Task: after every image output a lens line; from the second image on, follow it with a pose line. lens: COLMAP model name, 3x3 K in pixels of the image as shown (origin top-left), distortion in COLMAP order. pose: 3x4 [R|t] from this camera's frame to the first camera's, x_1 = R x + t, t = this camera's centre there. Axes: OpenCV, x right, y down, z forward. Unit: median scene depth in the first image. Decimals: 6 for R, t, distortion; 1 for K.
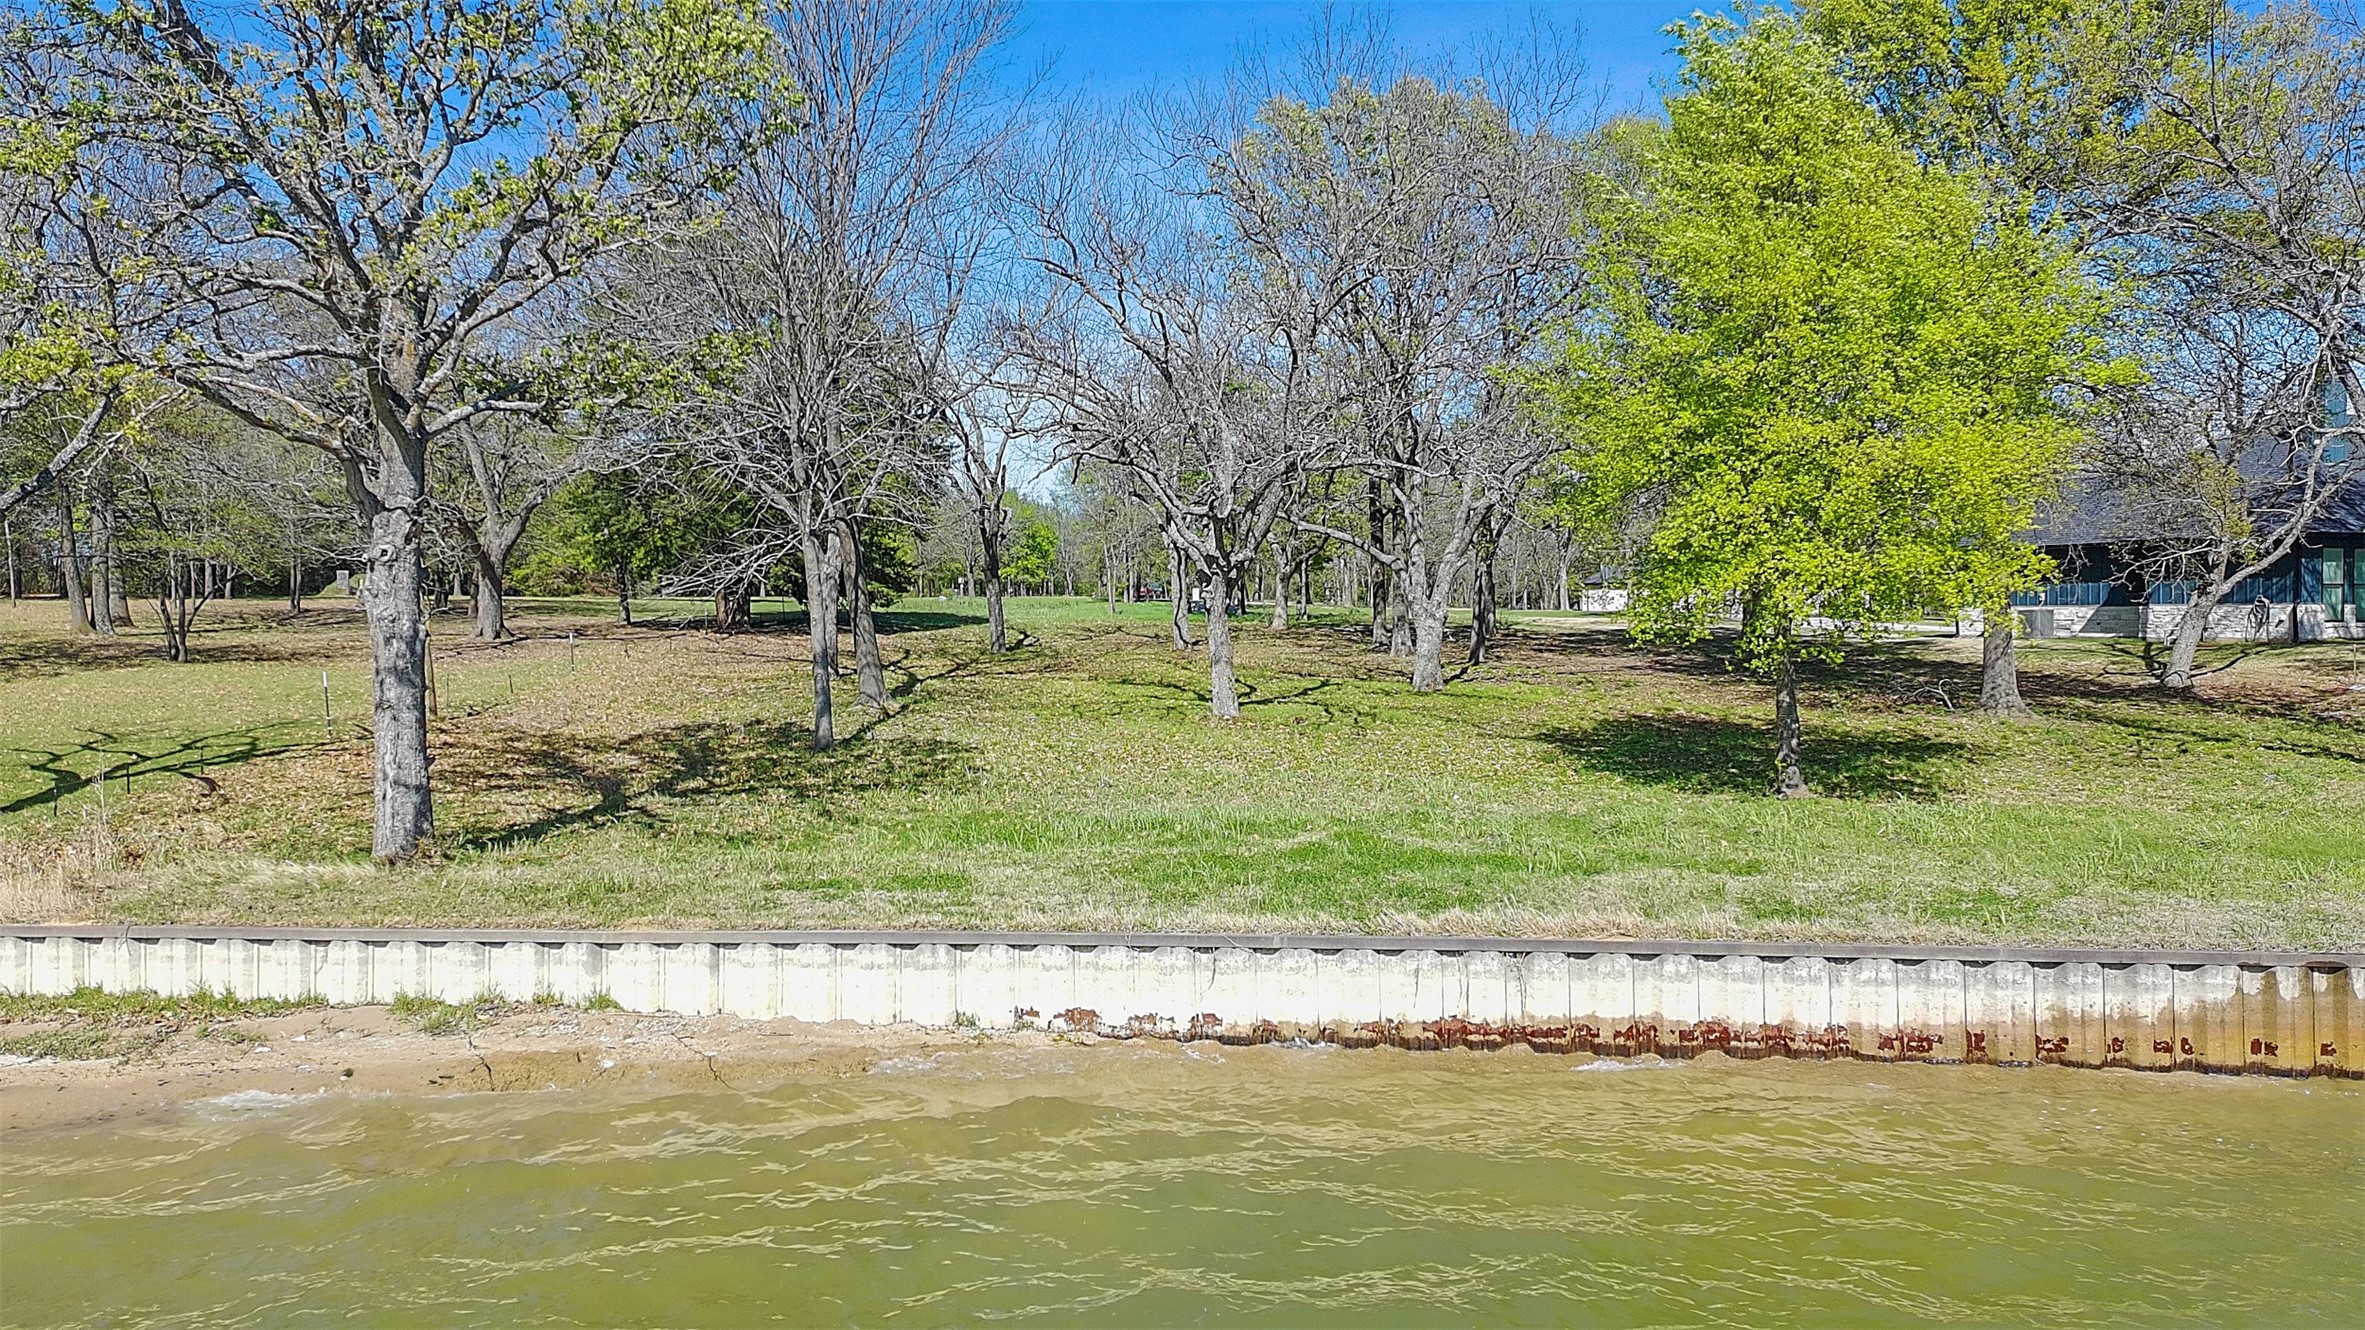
lens RADIAL K [[1805.4, 0, 1194.8], [0, 1805.4, 661.3], [0, 0, 1]] dist [0.104042, -0.115467]
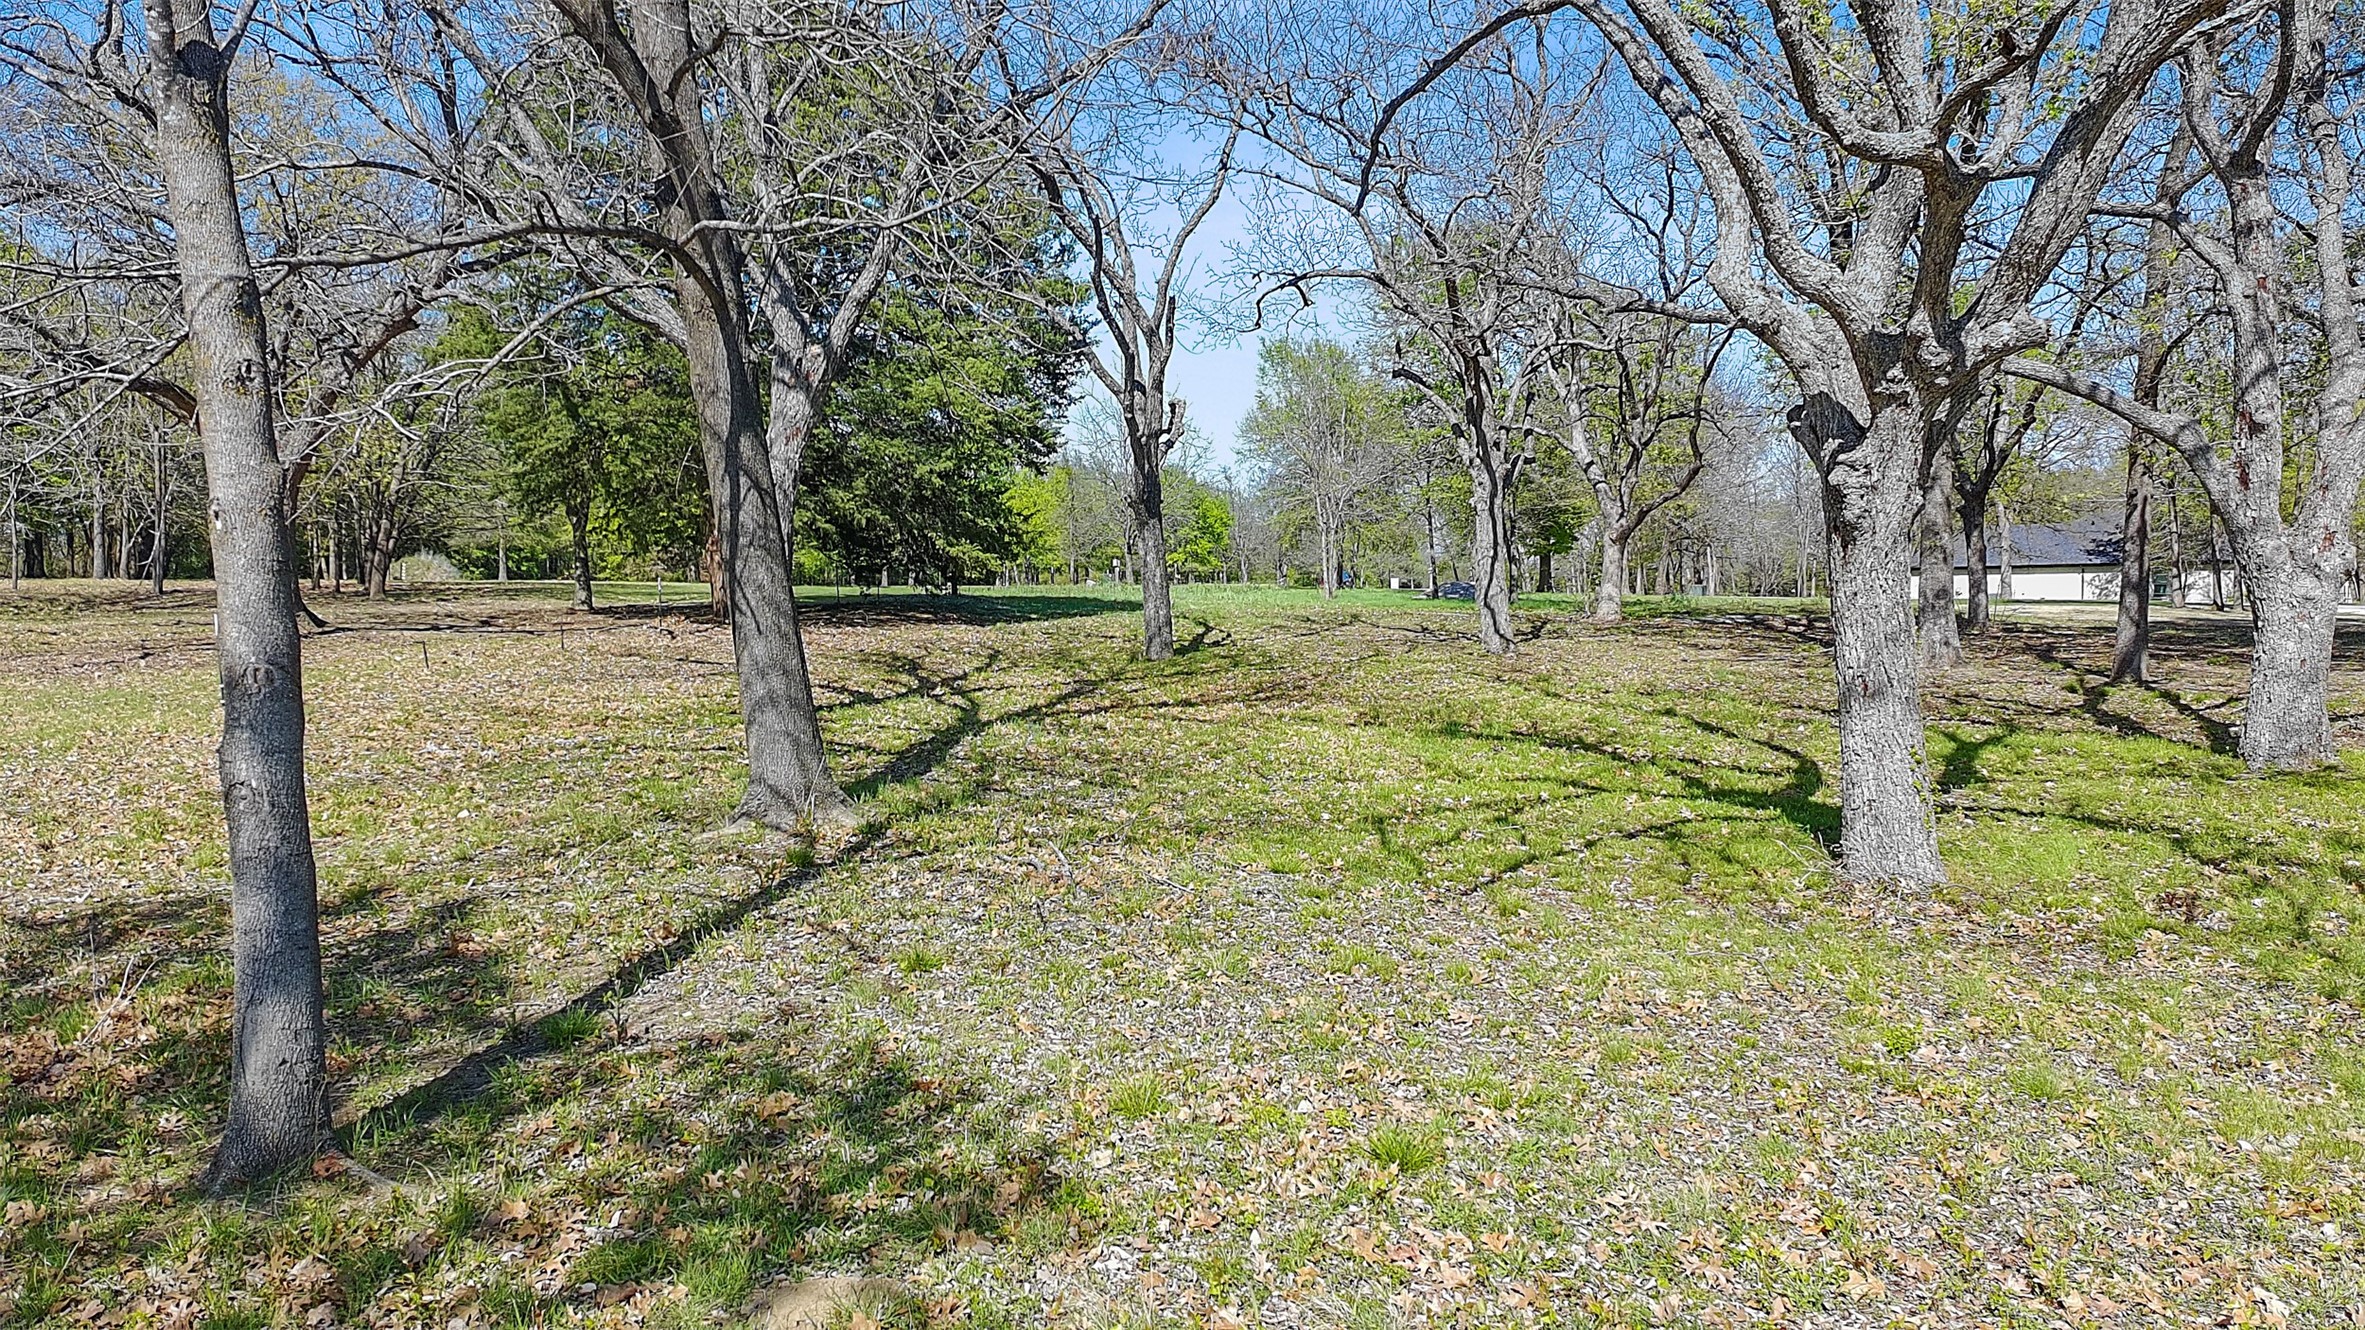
lens RADIAL K [[1805.4, 0, 1194.8], [0, 1805.4, 661.3], [0, 0, 1]] dist [0.104042, -0.115467]
pose [[0.995868, 0.002304, -0.090789, -0.048336], [-0.002272, 0.999997, 0.000460, -0.004088], [0.090789, -0.000252, 0.995870, 0.453244]]
